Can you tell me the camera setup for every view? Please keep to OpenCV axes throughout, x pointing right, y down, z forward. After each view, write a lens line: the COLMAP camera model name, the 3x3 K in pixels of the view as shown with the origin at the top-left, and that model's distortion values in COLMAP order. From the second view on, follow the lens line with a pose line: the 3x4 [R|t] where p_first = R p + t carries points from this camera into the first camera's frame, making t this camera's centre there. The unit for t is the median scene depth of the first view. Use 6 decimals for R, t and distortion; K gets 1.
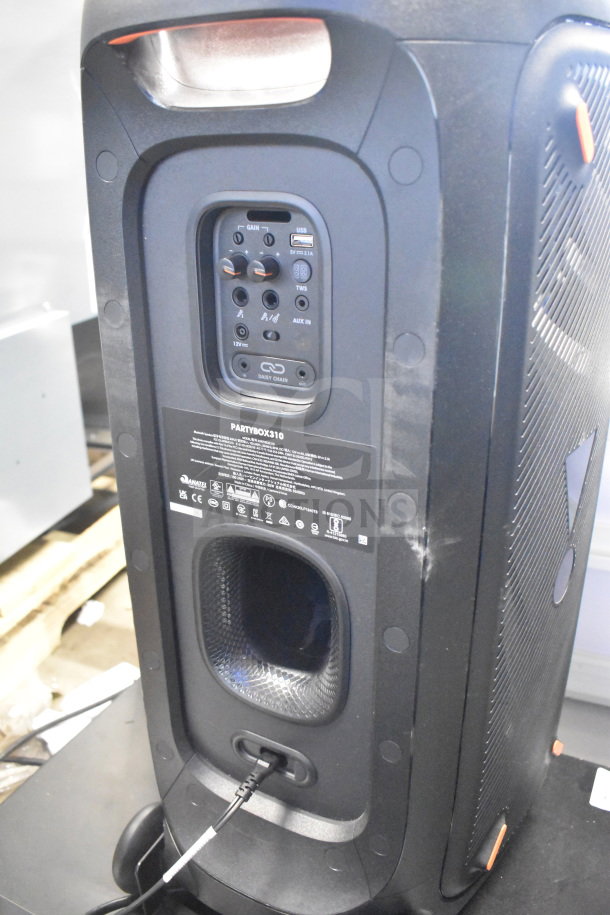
lens RADIAL K [[803.7, 0, 305.4], [0, 803.7, 458.0], [0, 0, 1]] dist [-0.066021, 0.008751]
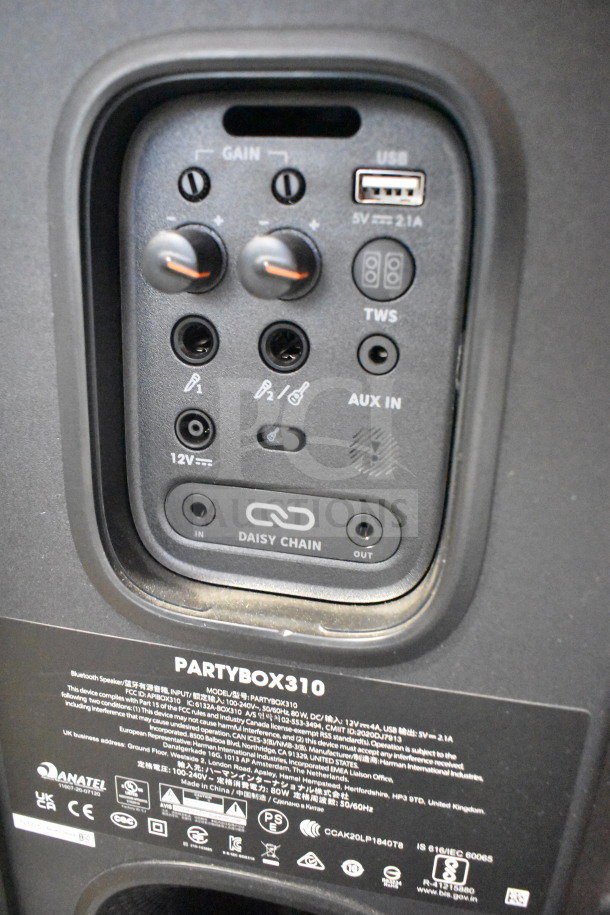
lens RADIAL K [[744.8, 0, 300.0], [0, 744.8, 455.5], [0, 0, 1]] dist [-0.090337, -0.002550]
pose [[0.955706, -0.054304, 0.289271, -0.135758], [0.070017, 0.996564, -0.044243, -0.124233], [-0.285875, 0.062537, 0.956224, 0.635440]]
